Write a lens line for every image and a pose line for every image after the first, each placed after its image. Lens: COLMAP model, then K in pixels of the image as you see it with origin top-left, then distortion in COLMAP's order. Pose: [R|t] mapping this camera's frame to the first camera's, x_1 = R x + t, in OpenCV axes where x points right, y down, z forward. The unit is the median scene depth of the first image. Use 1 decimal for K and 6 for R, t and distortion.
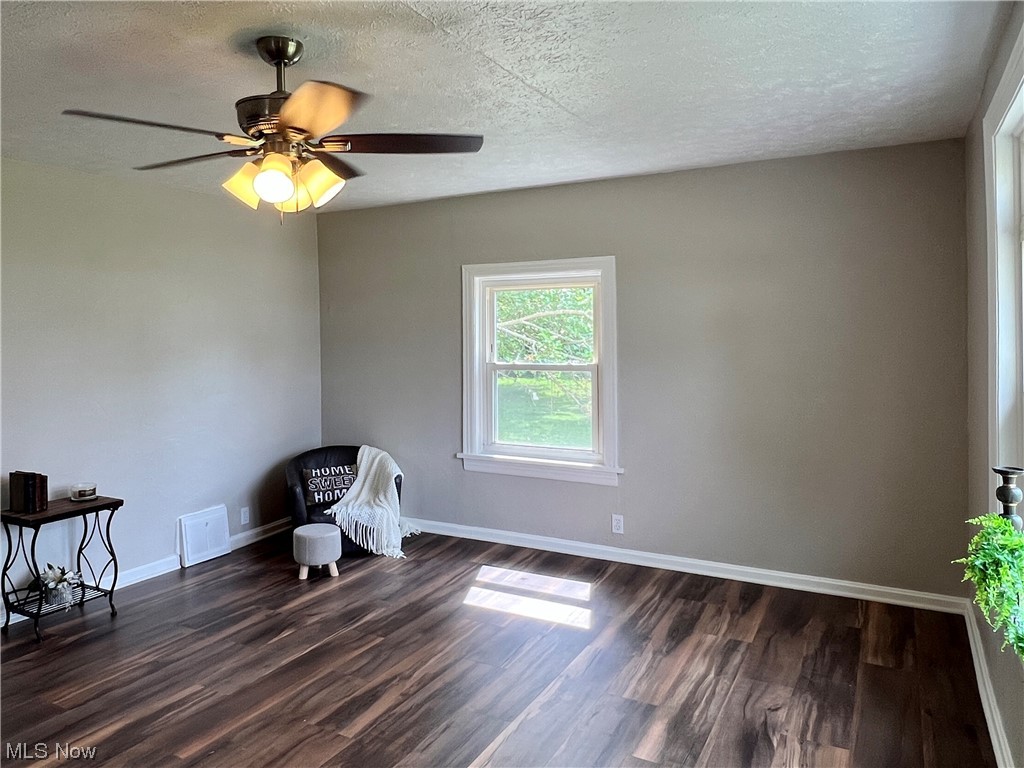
lens RADIAL K [[740.7, 0, 441.4], [0, 740.7, 332.2], [0, 0, 1]] dist [-0.010311, 0.000531]
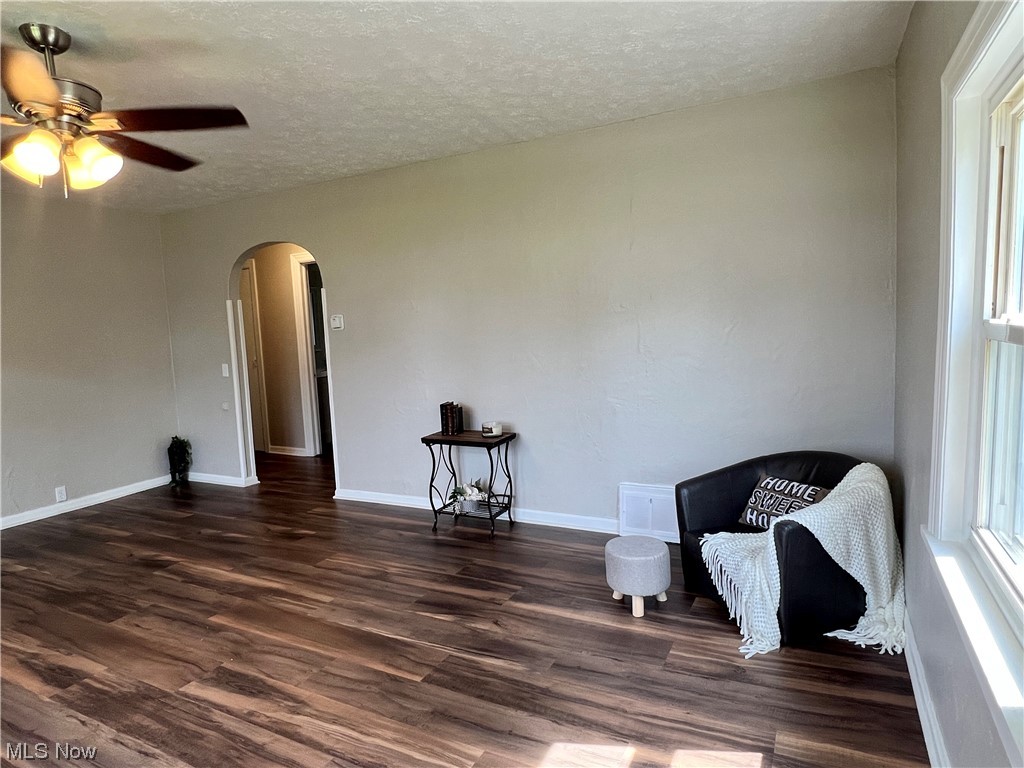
lens RADIAL K [[612.1, 0, 509.0], [0, 612.1, 387.2], [0, 0, 1]] dist [-0.004391, -0.002754]
pose [[0.065754, 0.112130, -0.991516, 0.523390], [0.041520, 0.992498, 0.114995, 0.042621], [0.996972, -0.048729, 0.060605, 1.071120]]
